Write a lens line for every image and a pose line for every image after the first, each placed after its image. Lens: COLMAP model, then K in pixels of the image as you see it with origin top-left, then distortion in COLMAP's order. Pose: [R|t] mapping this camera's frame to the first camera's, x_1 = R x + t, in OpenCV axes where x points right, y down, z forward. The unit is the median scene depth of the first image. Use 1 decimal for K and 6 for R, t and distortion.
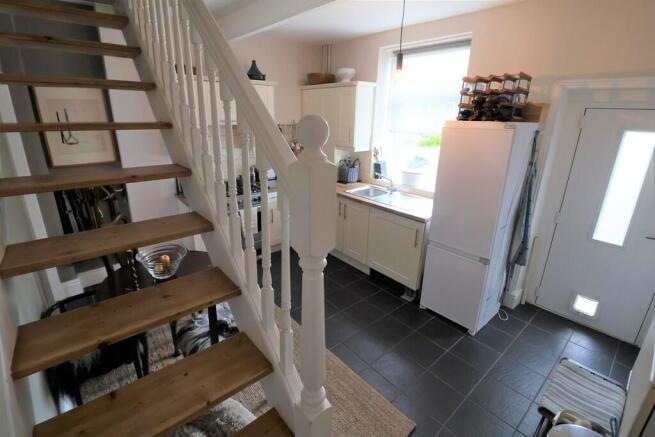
lens RADIAL K [[302.0, 0, 324.2], [0, 302.0, 209.6], [0, 0, 1]] dist [-0.020646, -0.000649]
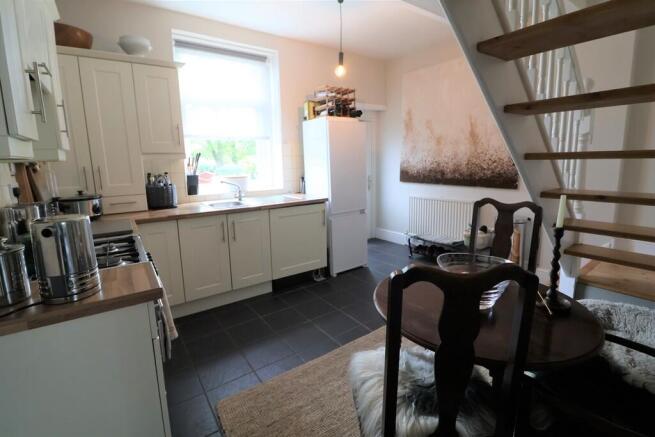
lens RADIAL K [[302.0, 0, 324.2], [0, 302.0, 209.6], [0, 0, 1]] dist [-0.020646, -0.000649]
pose [[0.079191, -0.176692, 0.981075, -0.706522], [0.320964, 0.936277, 0.142716, -0.084224], [-0.943775, 0.303588, 0.130857, 0.733225]]
